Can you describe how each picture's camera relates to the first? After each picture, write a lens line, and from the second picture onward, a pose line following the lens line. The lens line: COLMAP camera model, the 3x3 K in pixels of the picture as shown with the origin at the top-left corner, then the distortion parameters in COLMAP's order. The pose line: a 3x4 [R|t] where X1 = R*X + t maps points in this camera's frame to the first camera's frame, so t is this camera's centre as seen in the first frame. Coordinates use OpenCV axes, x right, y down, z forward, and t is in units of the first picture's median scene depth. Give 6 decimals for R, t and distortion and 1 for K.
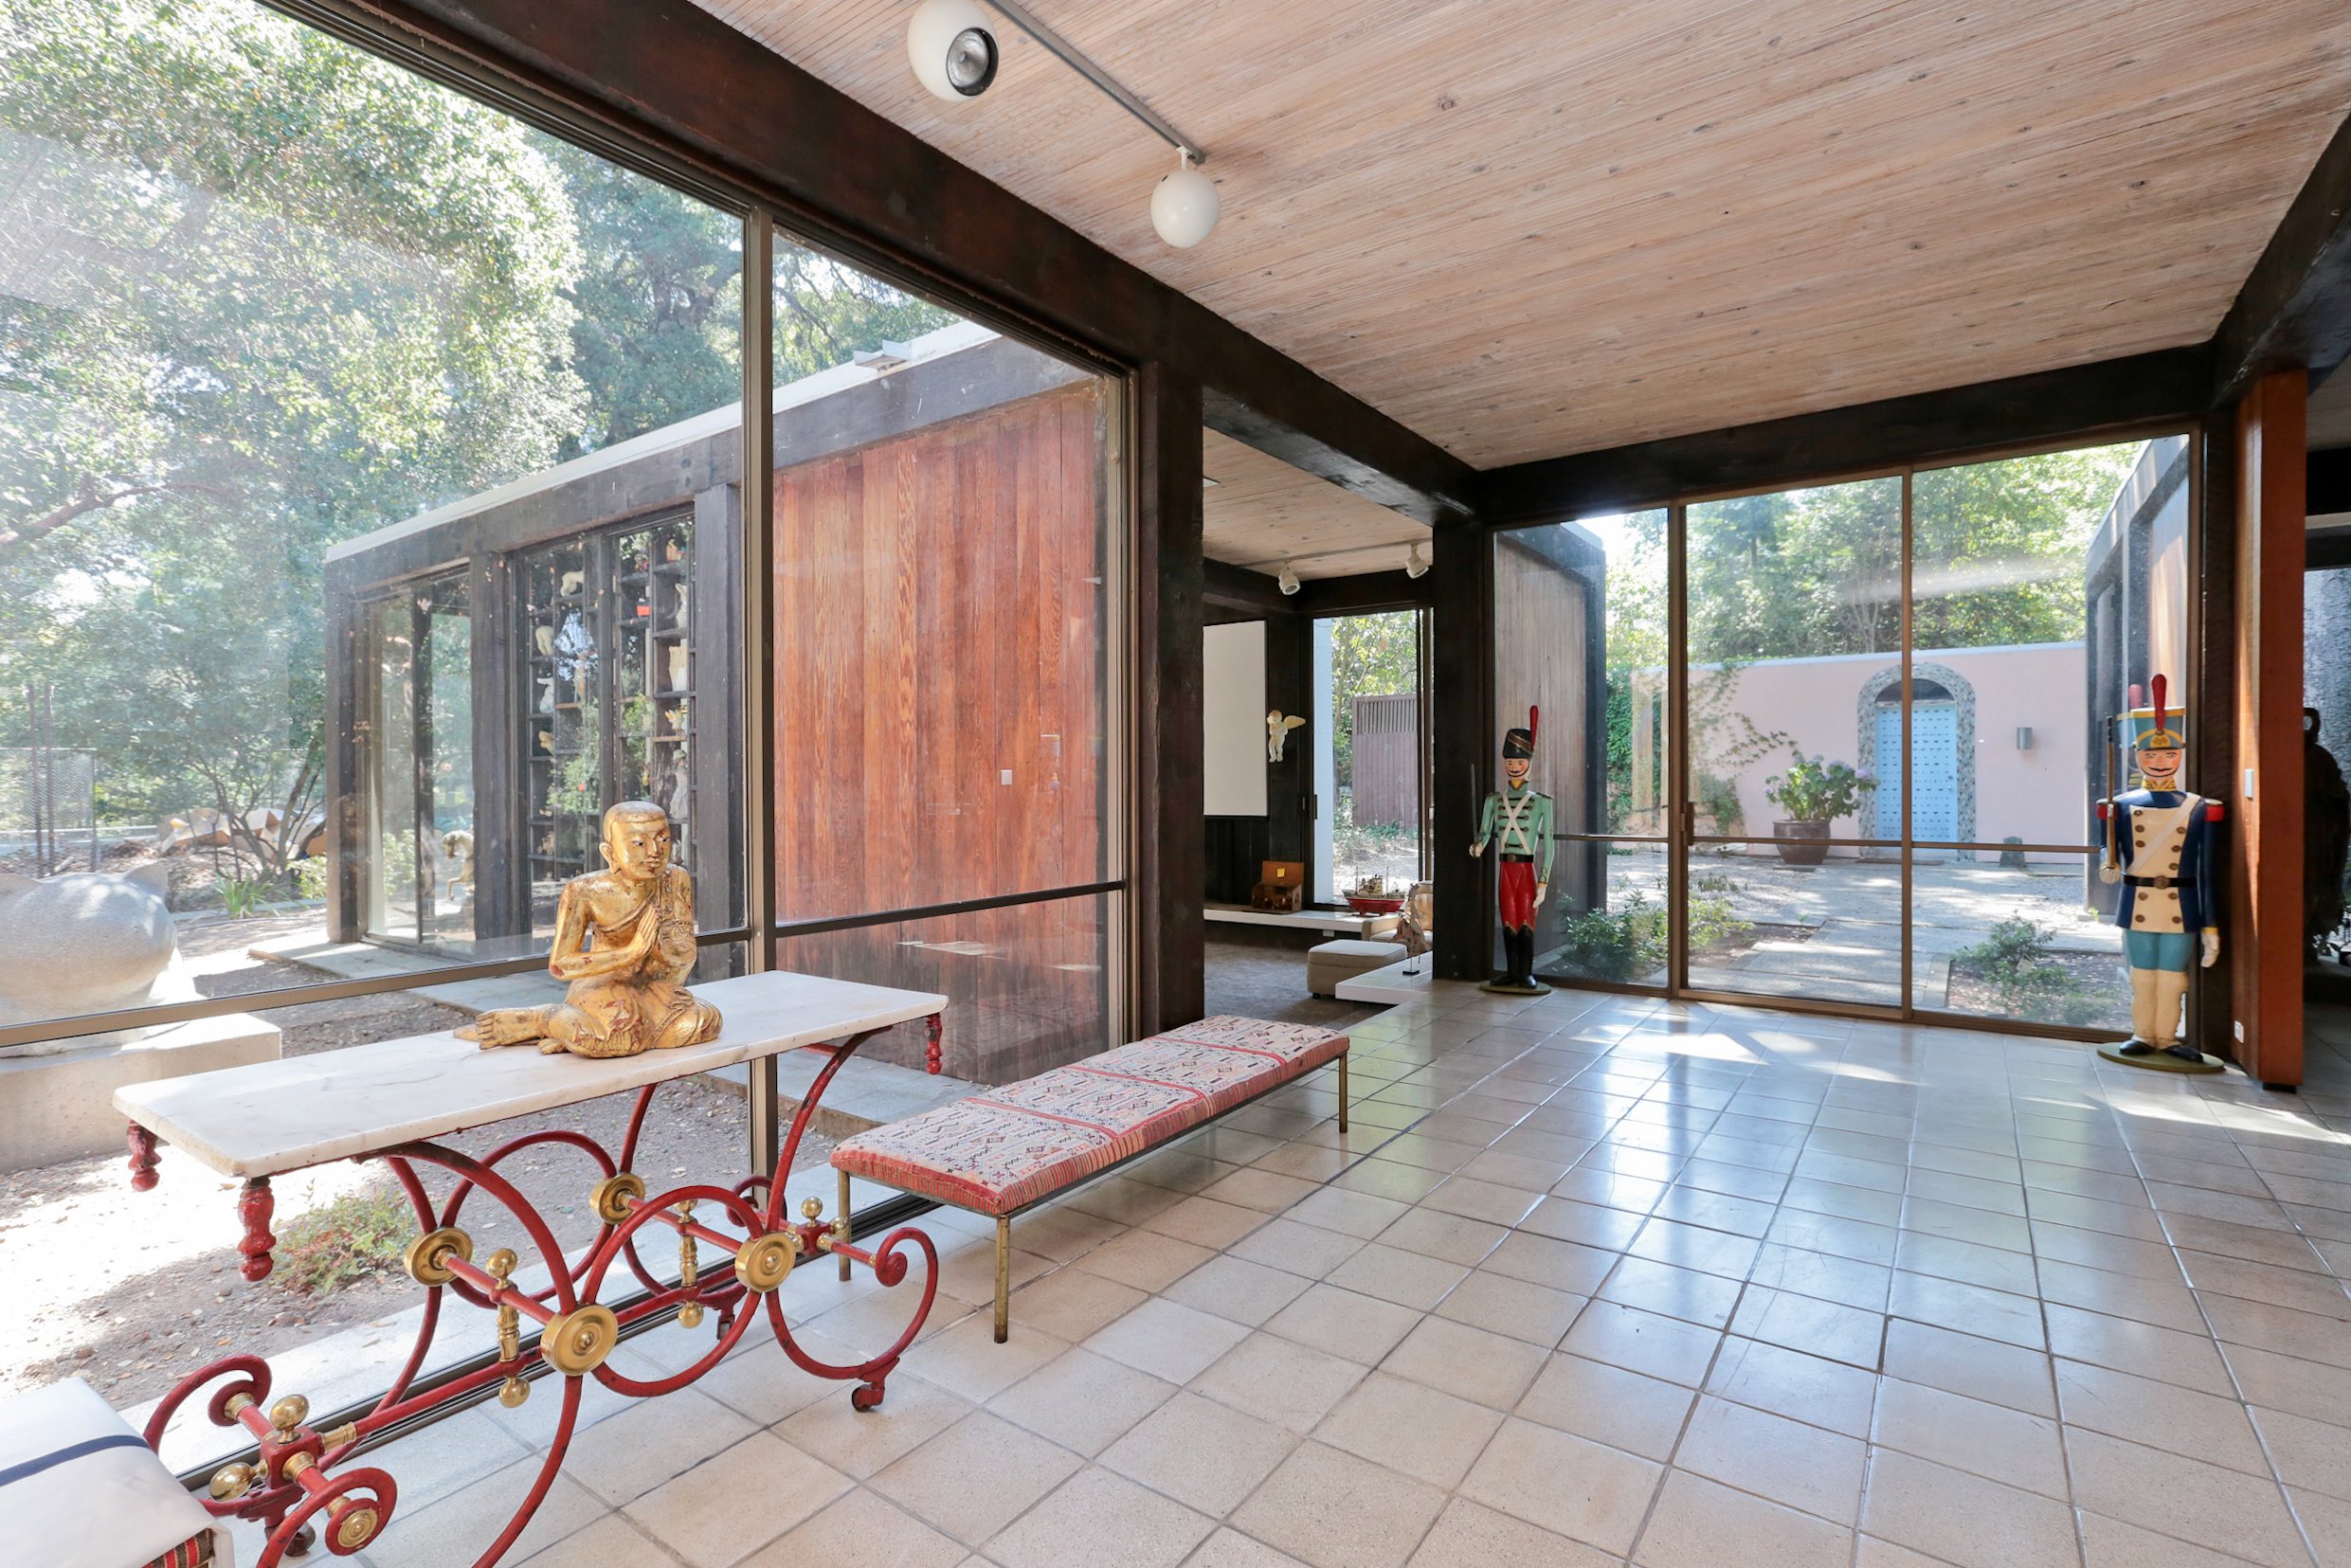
lens RADIAL K [[1105.1, 0, 1165.2], [0, 1105.1, 778.7], [0, 0, 1]] dist [-0.018894, 0.010850]
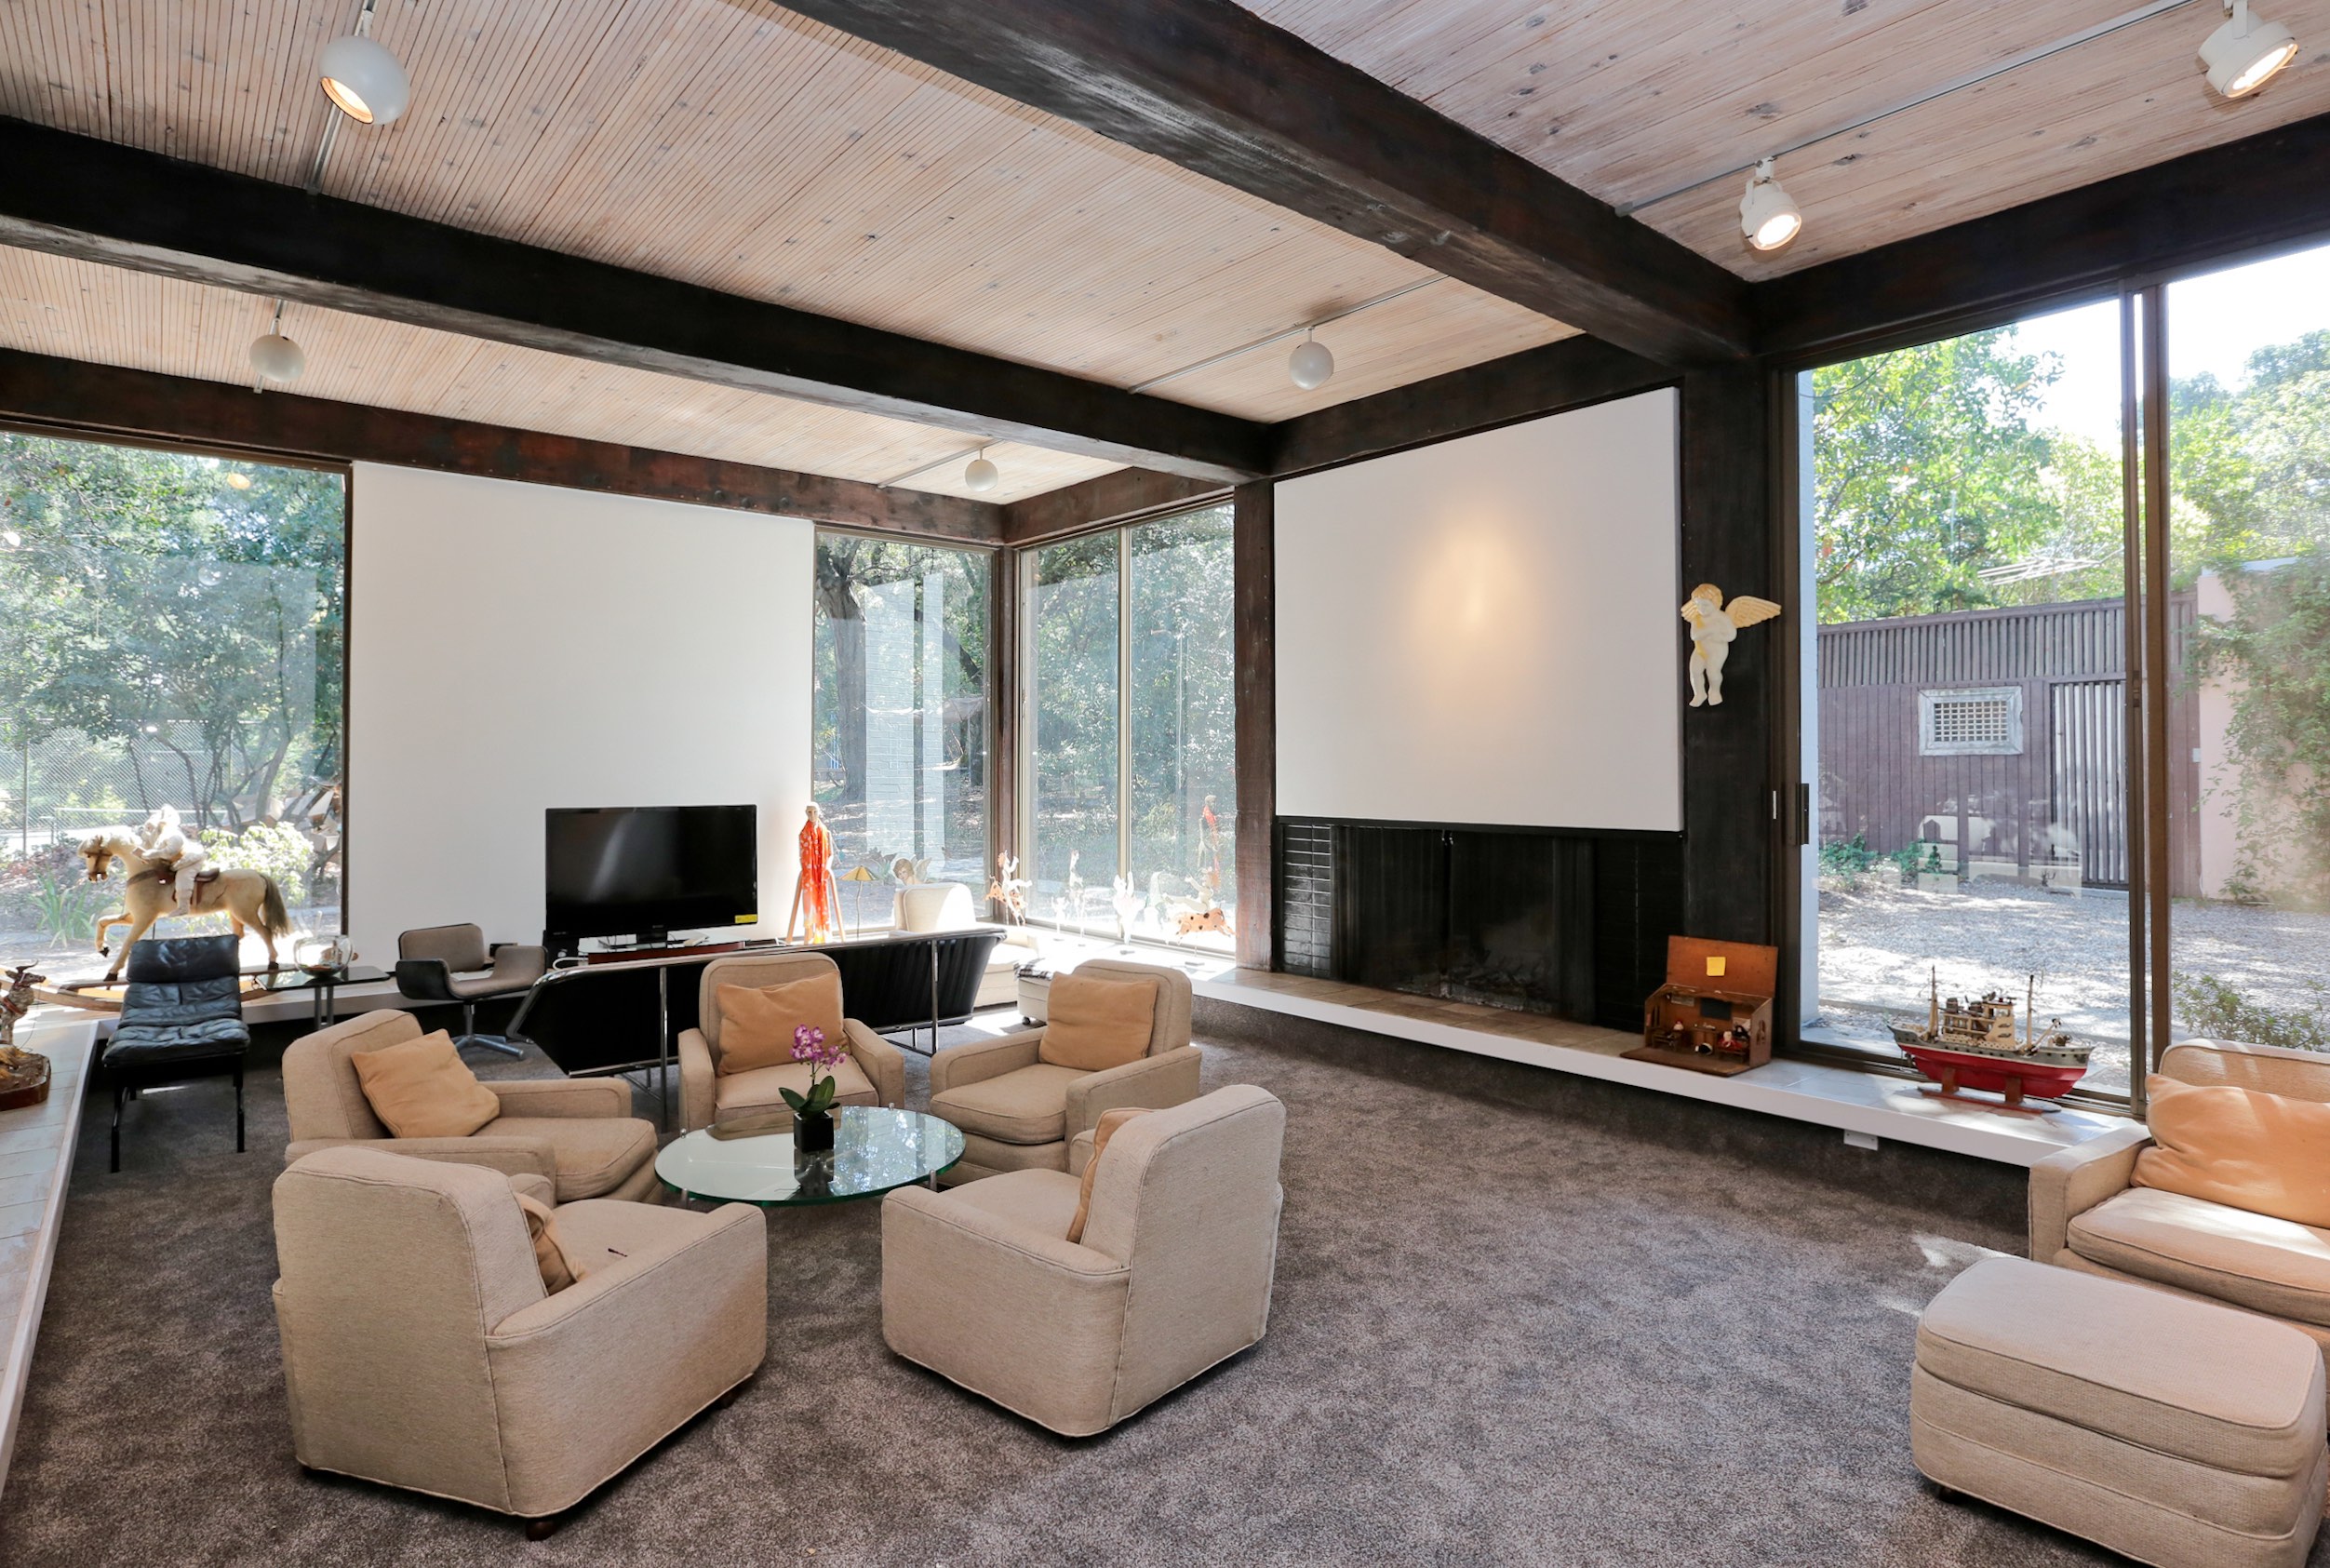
lens RADIAL K [[1246.3, 0, 1160.6], [0, 1246.3, 763.2], [0, 0, 1]] dist [-0.032868, 0.003083]
pose [[0.968797, 0.007190, -0.247752, 0.014936], [-0.008814, 0.999946, -0.005447, 0.011497], [0.247699, 0.007461, 0.968808, 0.485867]]
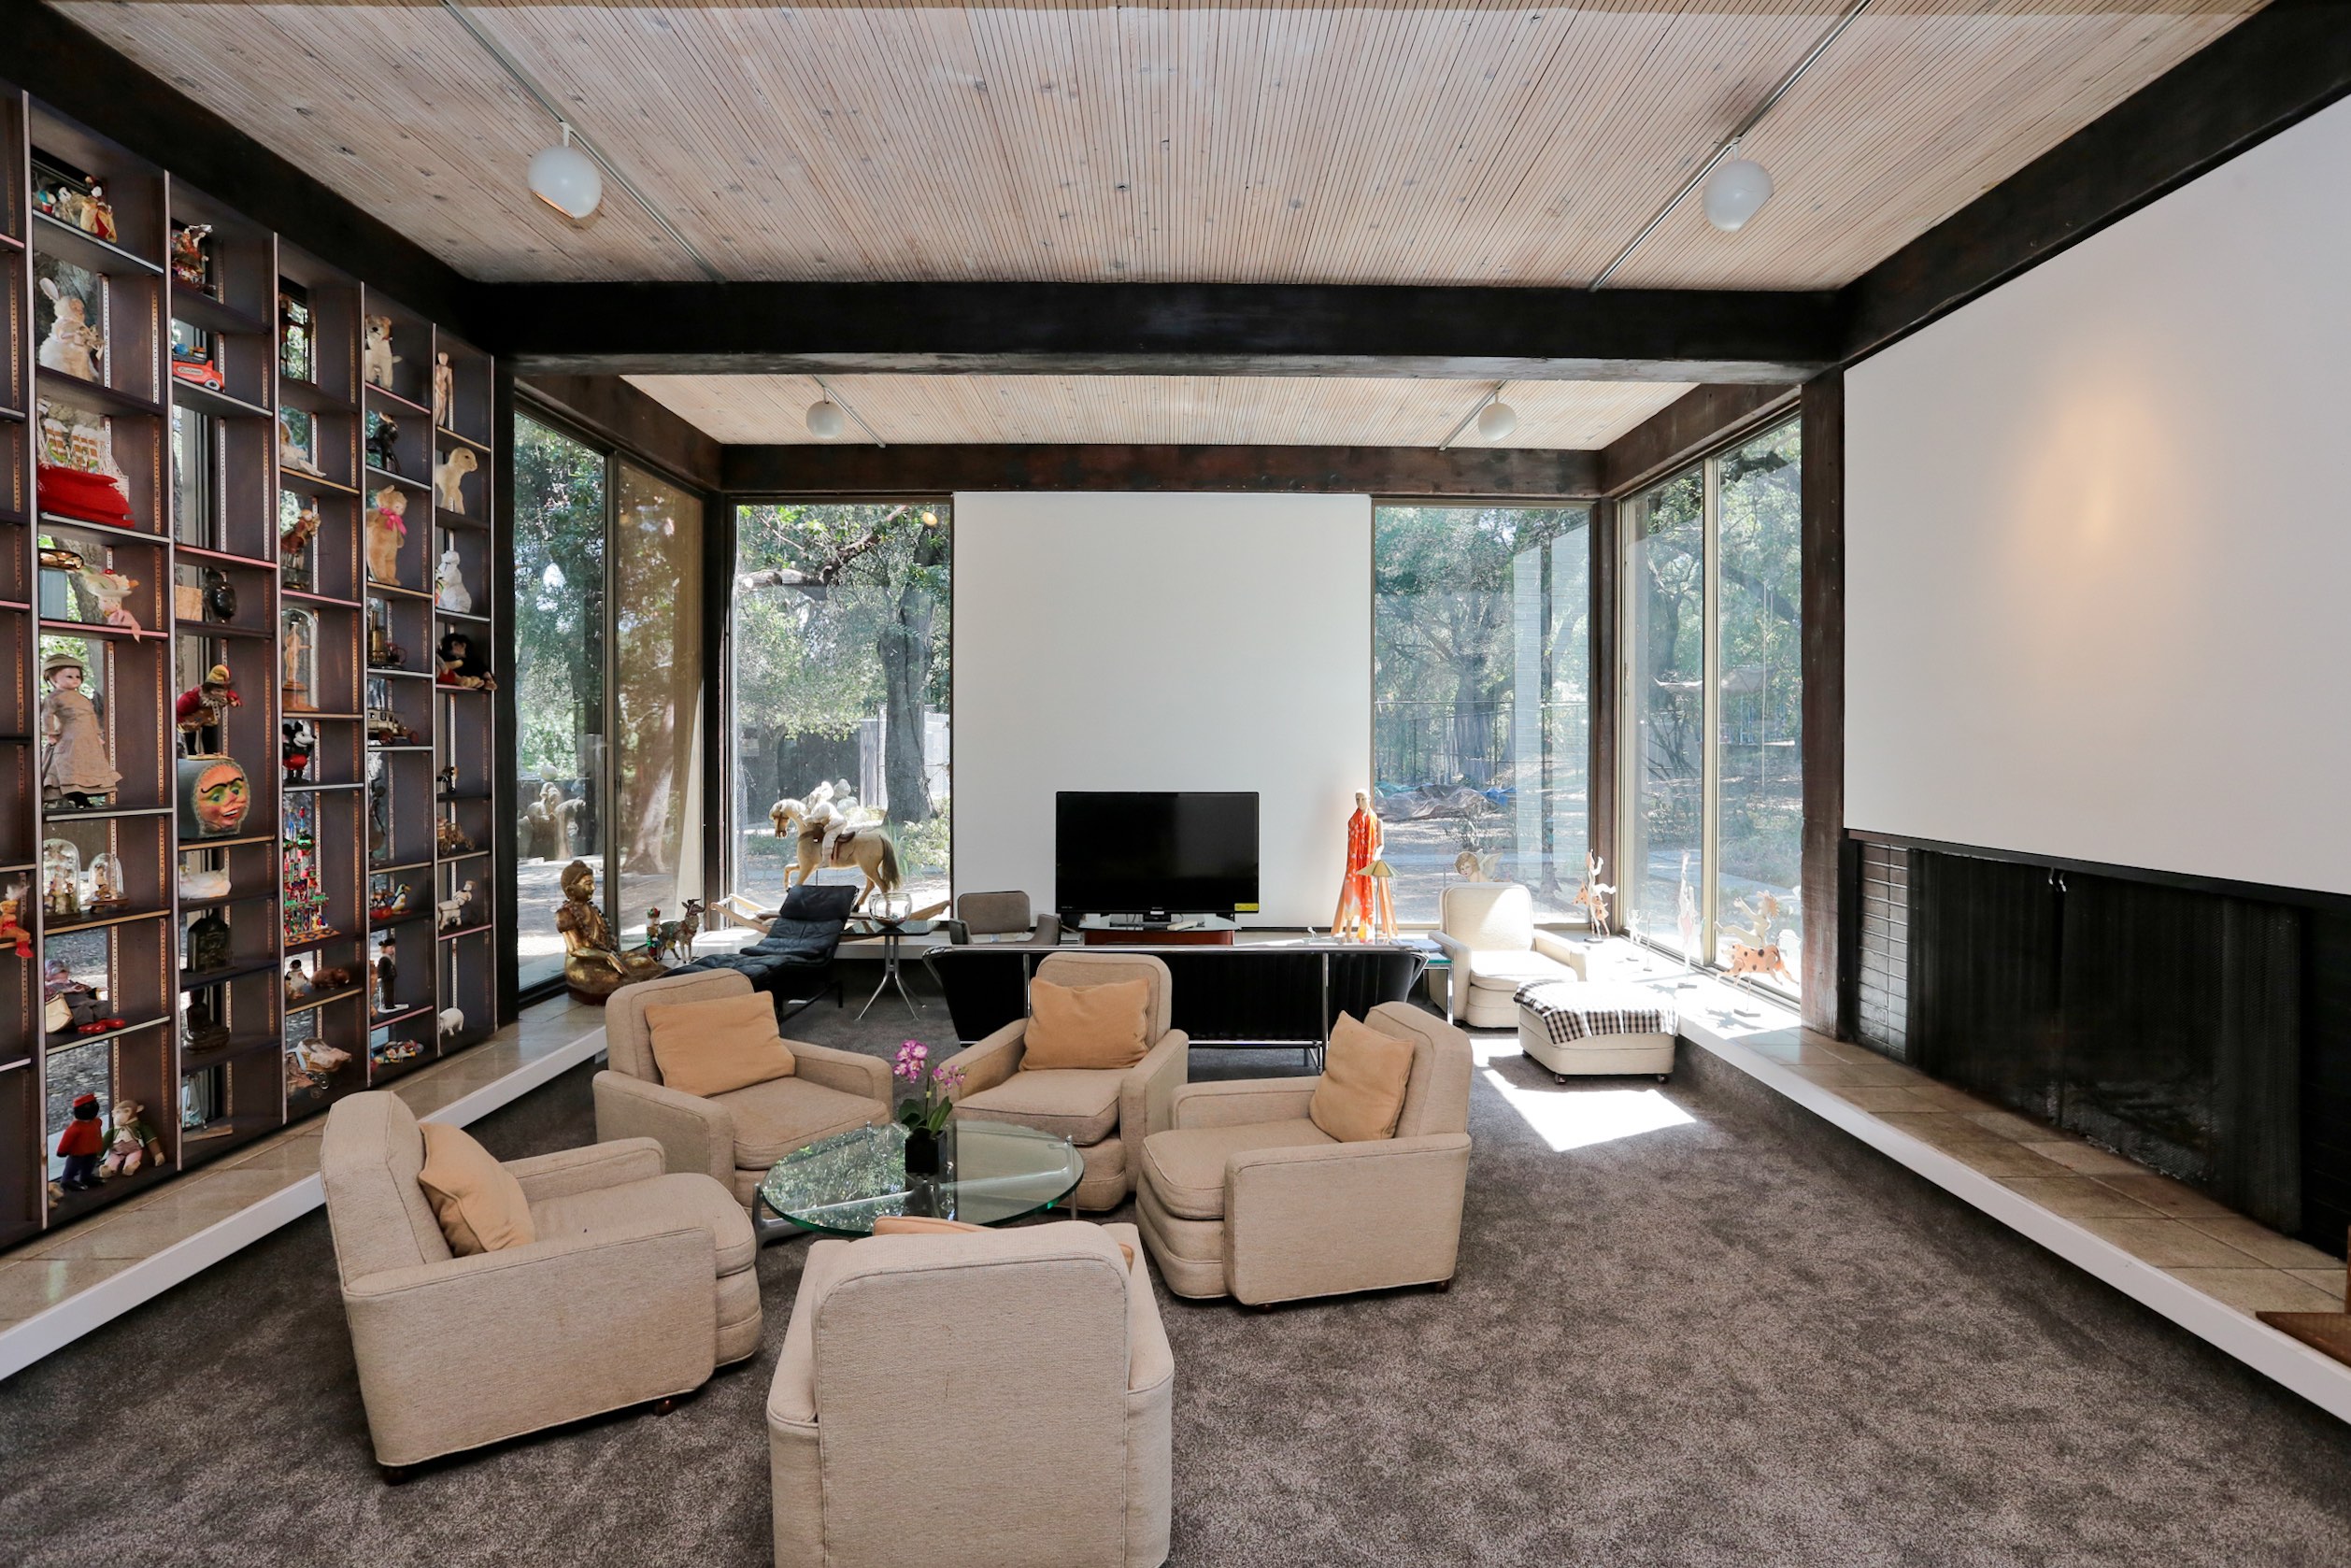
lens RADIAL K [[1221.2, 0, 1184.8], [0, 1221.2, 752.8], [0, 0, 1]] dist [-0.002943, 0.007499]
pose [[0.602317, 0.020650, -0.797990, 0.133059], [-0.011514, 0.999786, 0.017182, 0.000603], [0.798174, -0.001161, 0.602426, 0.653449]]
